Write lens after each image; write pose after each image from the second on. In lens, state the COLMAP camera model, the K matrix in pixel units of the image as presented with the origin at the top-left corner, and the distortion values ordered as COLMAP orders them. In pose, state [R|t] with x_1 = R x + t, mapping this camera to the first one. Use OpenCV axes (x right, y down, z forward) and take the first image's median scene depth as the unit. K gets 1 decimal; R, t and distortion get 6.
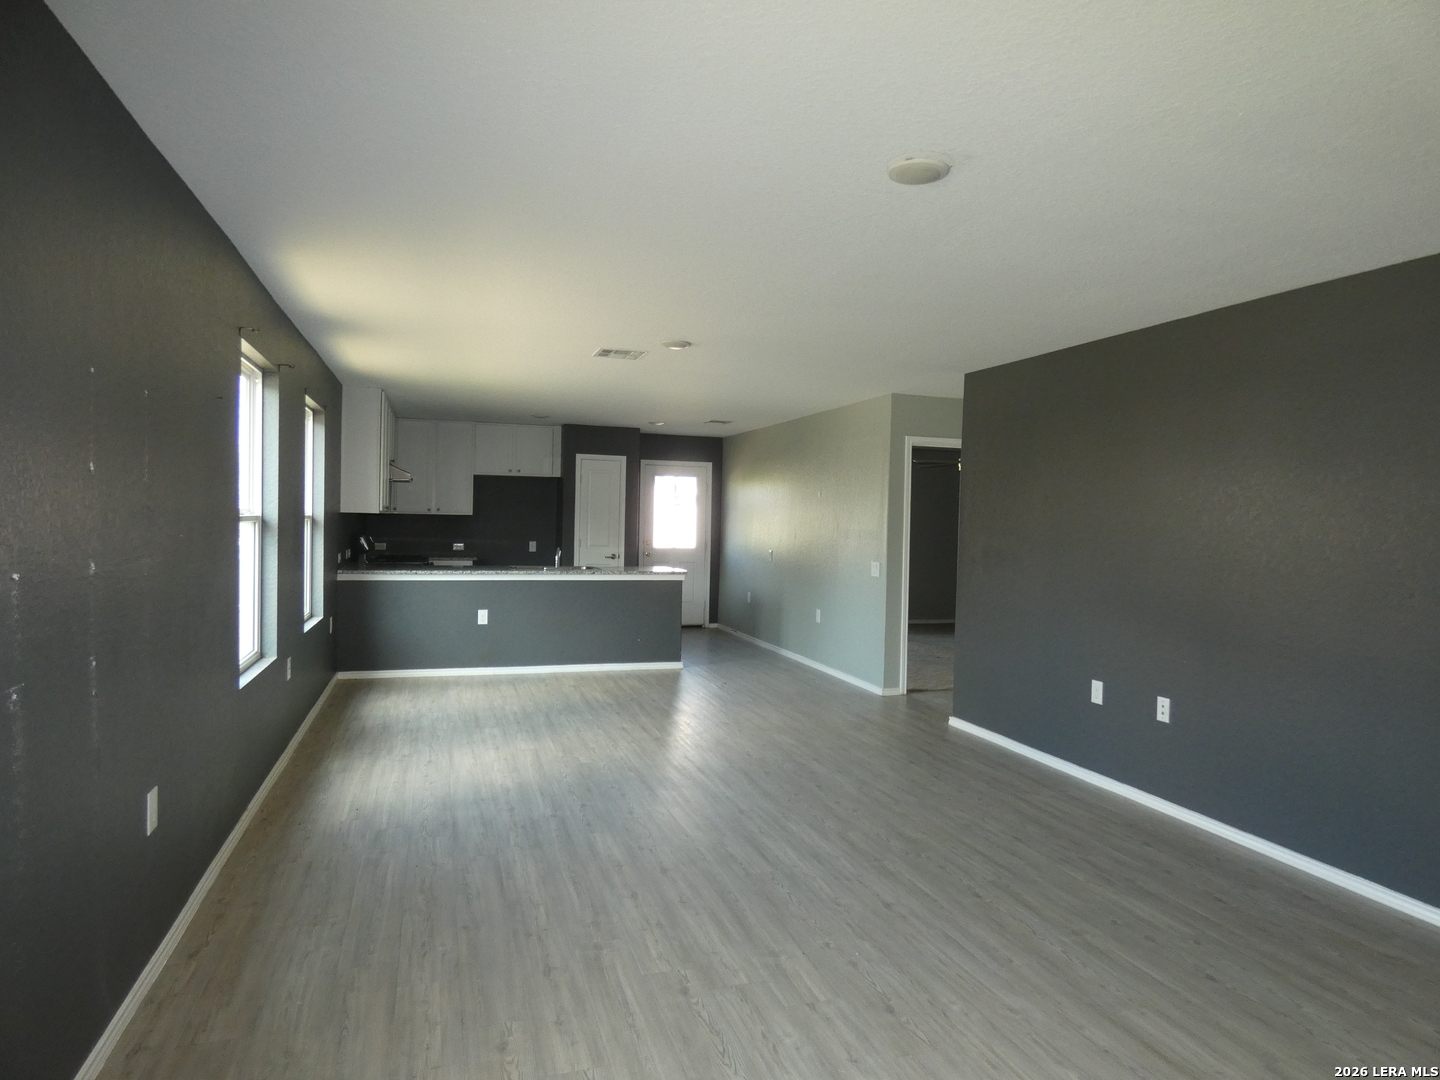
lens RADIAL K [[879.6, 0, 722.6], [0, 879.6, 538.1], [0, 0, 1]] dist [-0.000570, 0.000026]
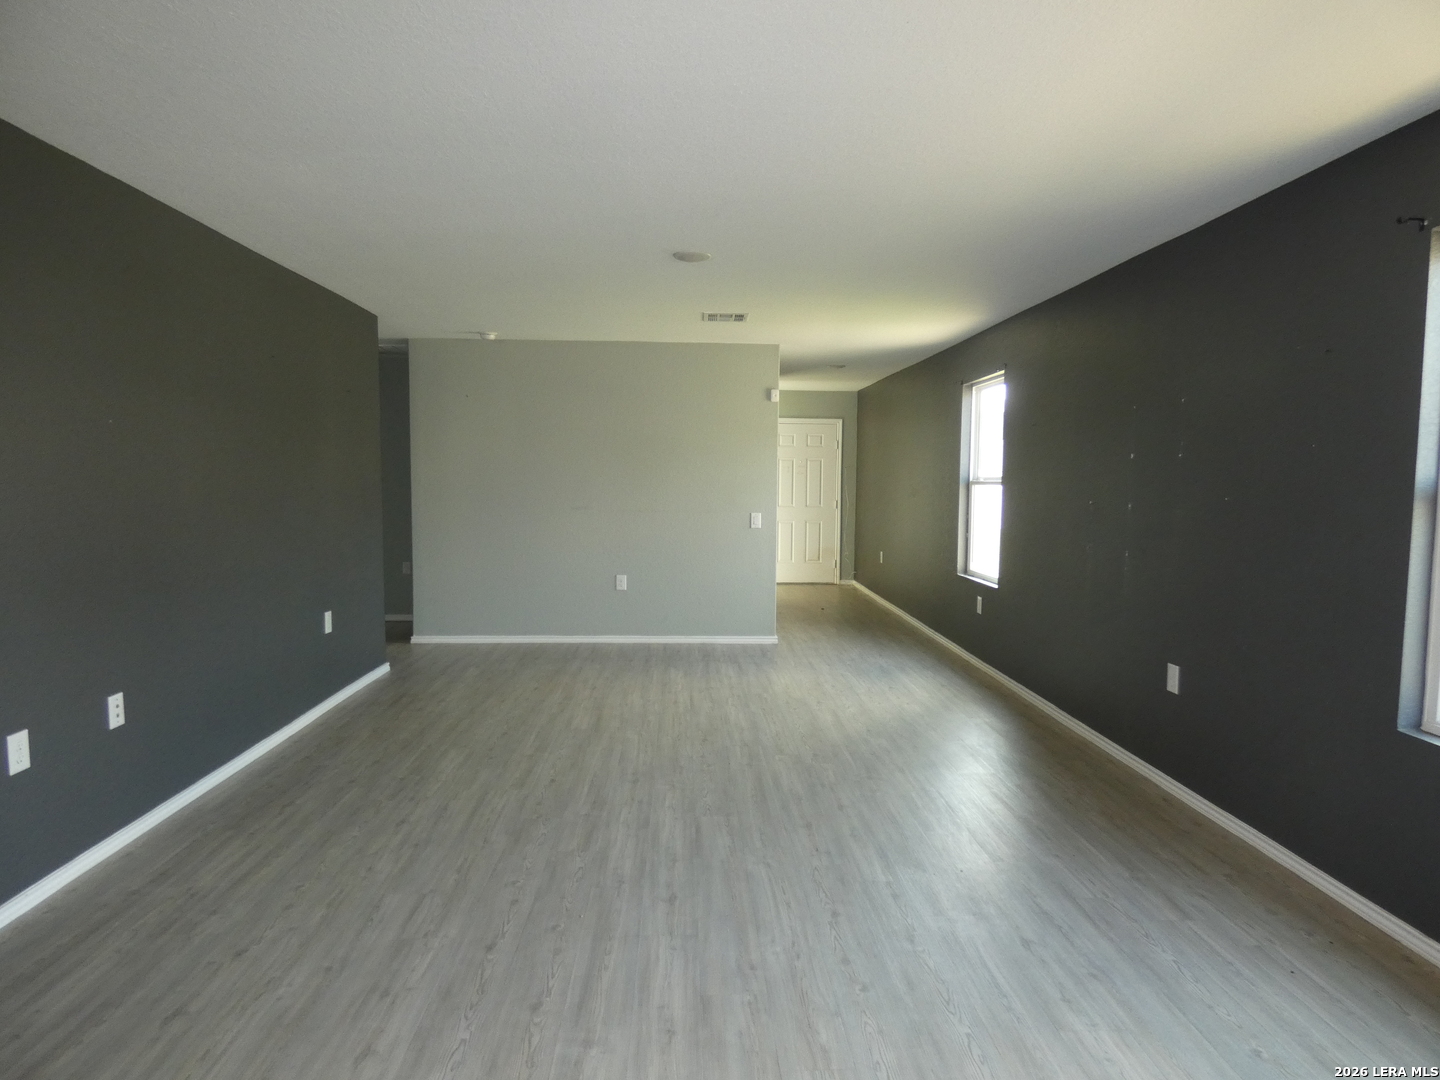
lens RADIAL K [[815.0, 0, 720.0], [0, 815.0, 540.0], [0, 0, 1]] dist [-0.035591, 0.000526]
pose [[-0.959777, -0.047743, 0.276675, -0.111770], [-0.018702, 0.994119, 0.106668, -0.020883], [-0.280140, 0.097203, -0.955025, 1.003287]]
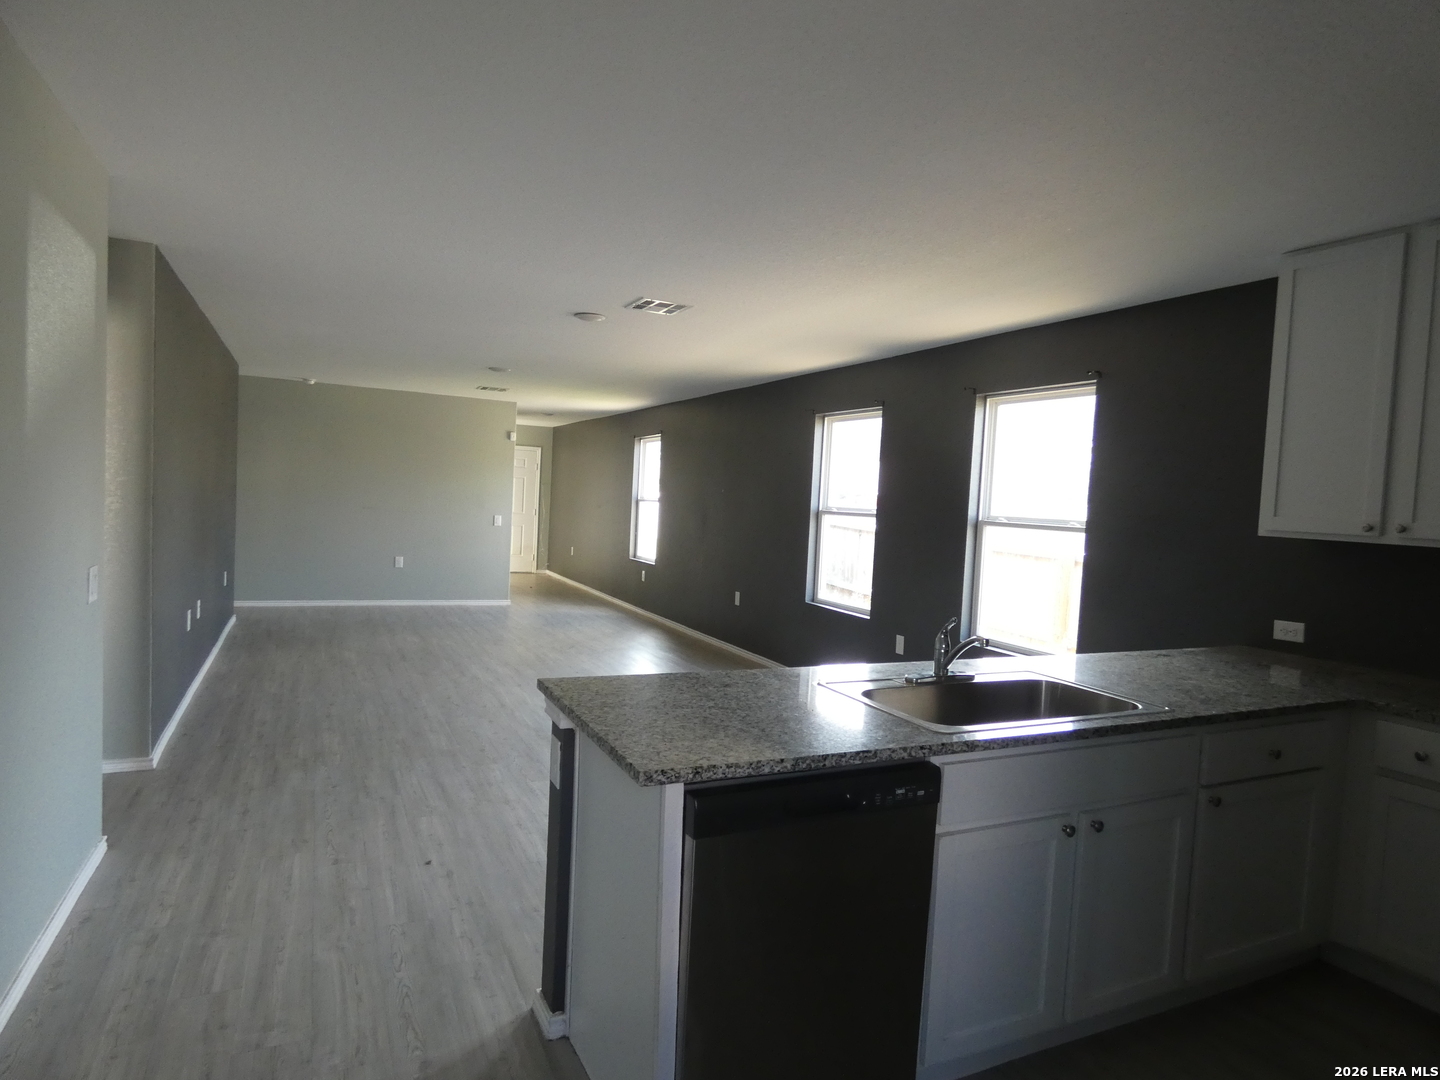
lens RADIAL K [[839.9, 0, 734.3], [0, 839.9, 538.9], [0, 0, 1]] dist [-0.004887, -0.001474]
pose [[-0.986811, -0.061474, -0.149752, -0.072640], [-0.072627, 0.994887, 0.070179, -0.041835], [0.144672, 0.080130, -0.986230, 1.575857]]
